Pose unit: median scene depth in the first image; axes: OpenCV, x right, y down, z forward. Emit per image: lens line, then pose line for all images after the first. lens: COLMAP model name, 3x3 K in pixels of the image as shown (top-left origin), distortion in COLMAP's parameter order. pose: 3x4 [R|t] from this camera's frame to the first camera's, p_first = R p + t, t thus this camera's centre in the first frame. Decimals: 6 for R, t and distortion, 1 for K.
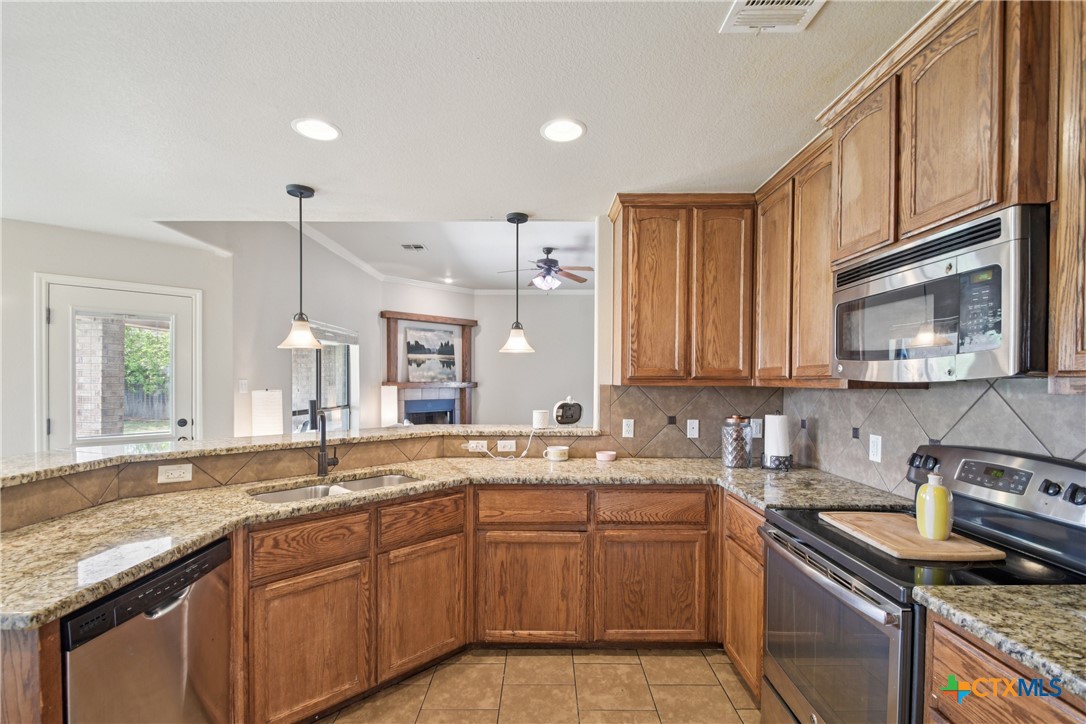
lens RADIAL K [[484.8, 0, 543.1], [0, 484.8, 381.2], [0, 0, 1]] dist [-0.000545, -0.007940]
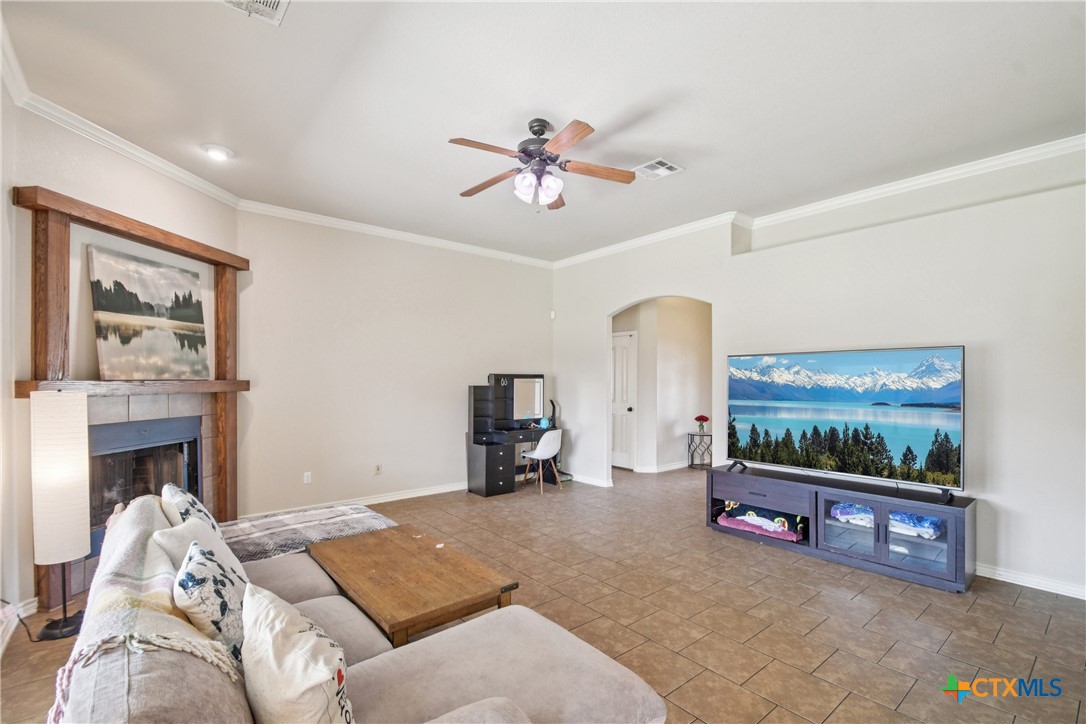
lens RADIAL K [[484.8, 0, 543.7], [0, 484.8, 378.4], [0, 0, 1]] dist [-0.000545, -0.007940]
pose [[0.771205, 0.000477, 0.636587, -0.722067], [-0.000304, 1.000000, -0.000381, 0.000556], [-0.636587, 0.000100, 0.771205, 1.331153]]
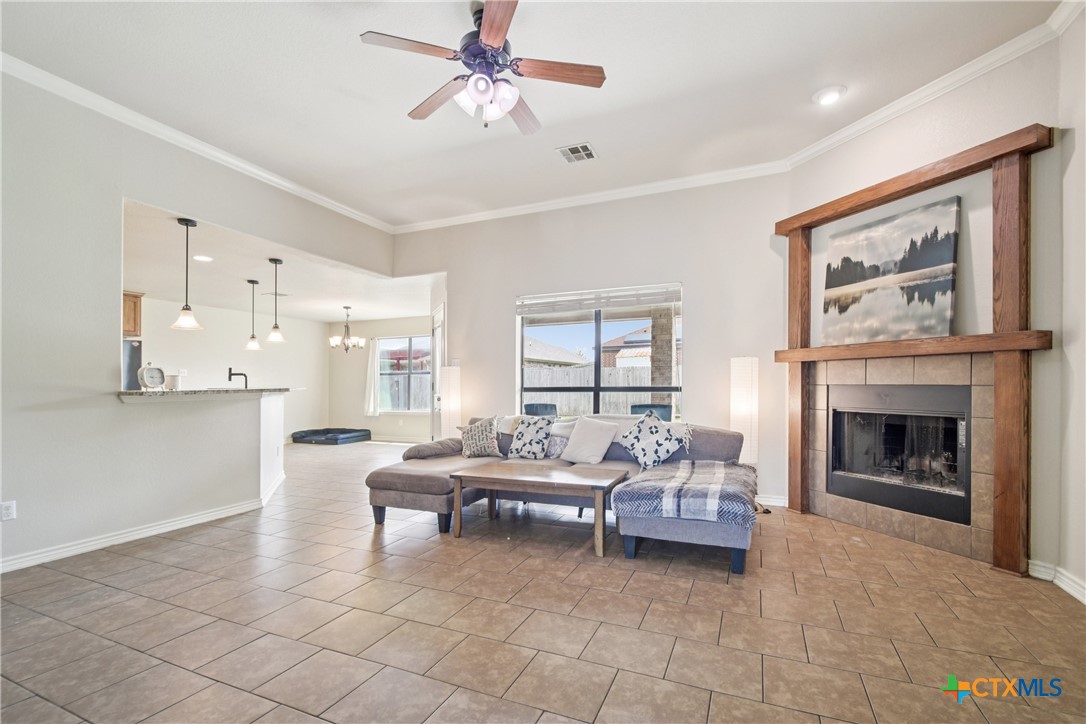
lens RADIAL K [[484.8, 0, 542.3], [0, 484.8, 397.2], [0, 0, 1]] dist [-0.000545, -0.007940]
pose [[-0.408310, 0.029194, -0.912376, 0.846832], [0.009738, 0.999571, 0.027626, 0.105467], [0.912791, 0.002395, -0.408419, 2.751071]]
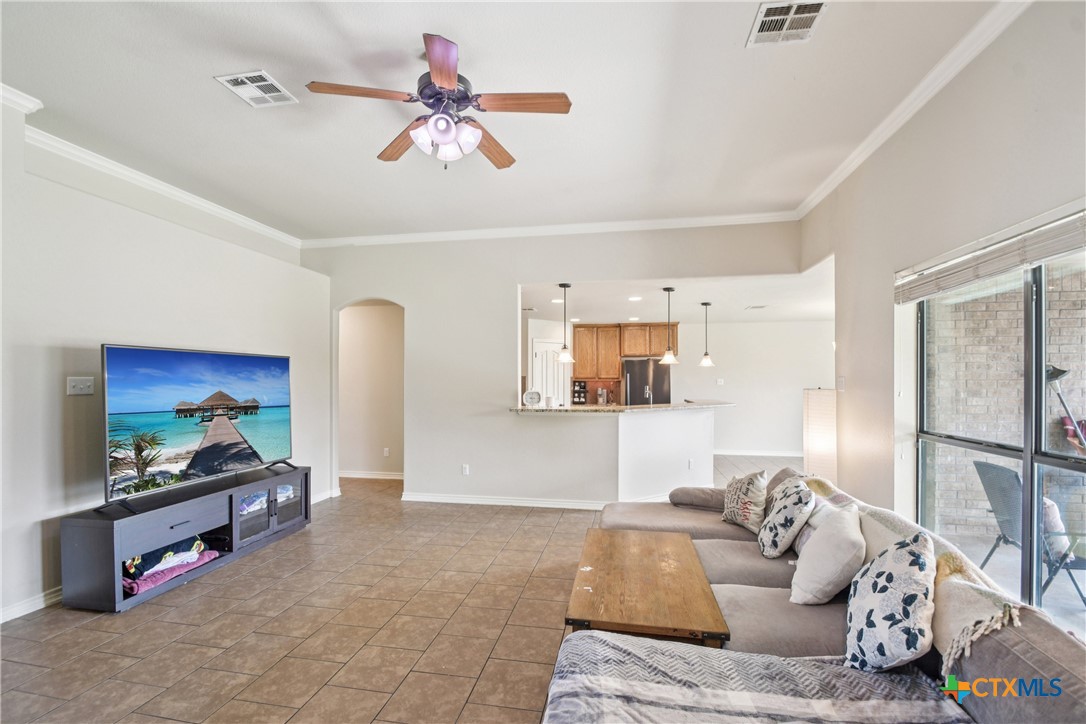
lens RADIAL K [[484.8, 0, 548.6], [0, 484.8, 374.7], [0, 0, 1]] dist [-0.000545, -0.007940]
pose [[-0.985358, -0.002363, 0.170482, -0.336788], [-0.003149, 0.999986, -0.004344, -0.008419], [-0.170469, -0.004817, -0.985351, 3.128459]]
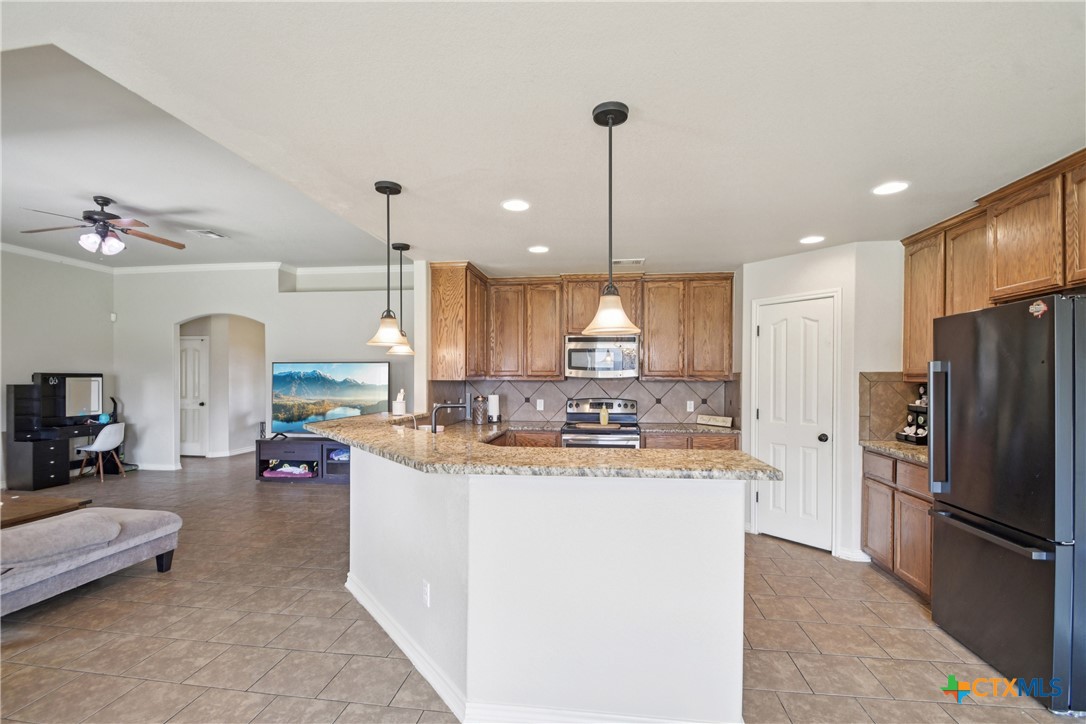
lens RADIAL K [[484.8, 0, 535.6], [0, 484.8, 380.2], [0, 0, 1]] dist [-0.000545, -0.007940]
pose [[0.138663, -0.008726, 0.990301, -1.411294], [0.000176, 0.999961, 0.008786, -0.006335], [-0.990340, -0.001044, 0.138659, 0.551349]]
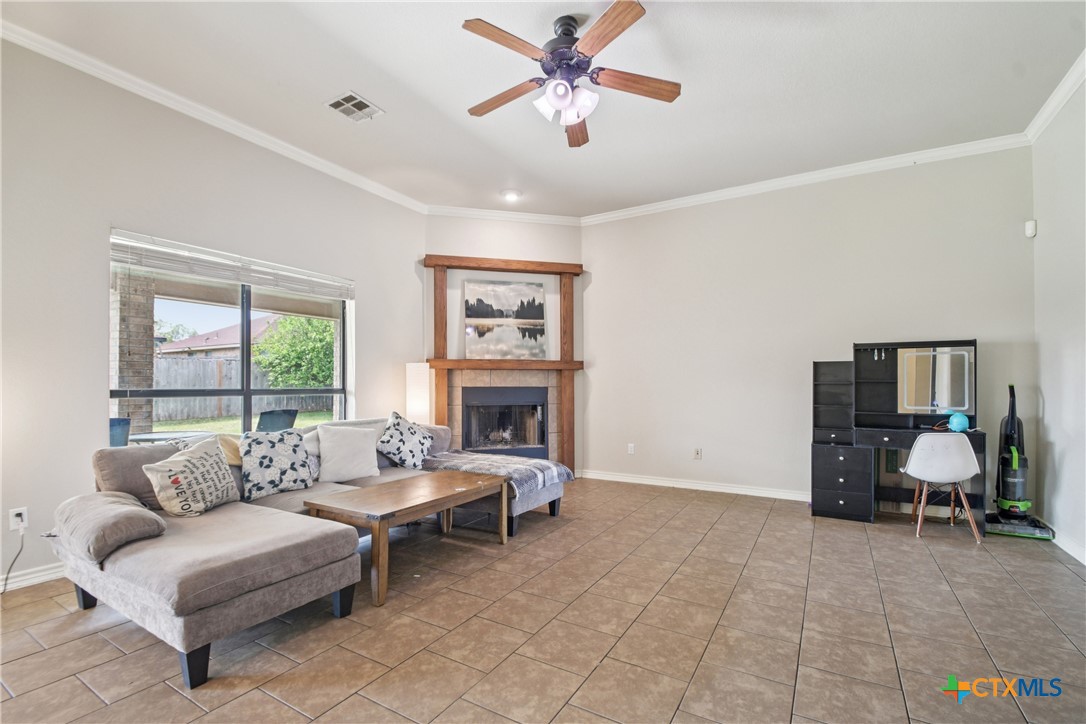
lens RADIAL K [[484.8, 0, 539.1], [0, 484.8, 385.4], [0, 0, 1]] dist [-0.000545, -0.007940]
pose [[0.855961, 0.000597, -0.517039, 0.471434], [0.000652, 0.999997, 0.002233, 0.106993], [0.517039, -0.002248, 0.855959, 1.386329]]
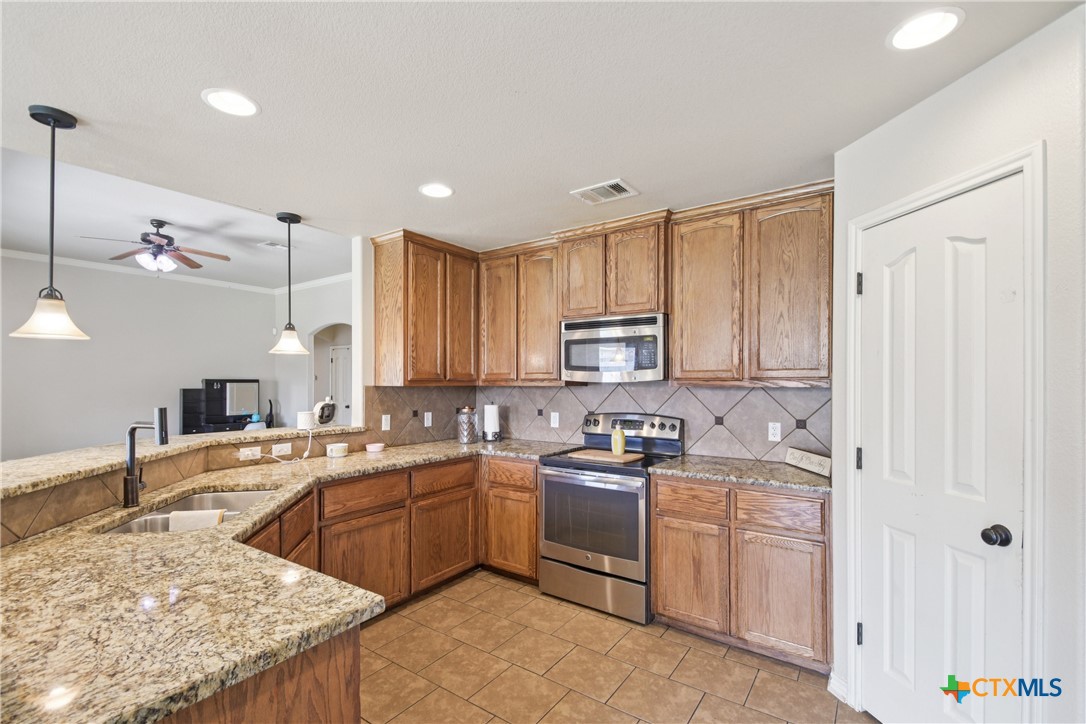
lens RADIAL K [[484.8, 0, 535.8], [0, 484.8, 375.4], [0, 0, 1]] dist [-0.000545, -0.007940]
pose [[0.579367, 0.008441, 0.815023, -0.644076], [0.002918, 0.999918, -0.012429, -0.002107], [-0.815061, 0.009579, 0.579295, 0.023468]]
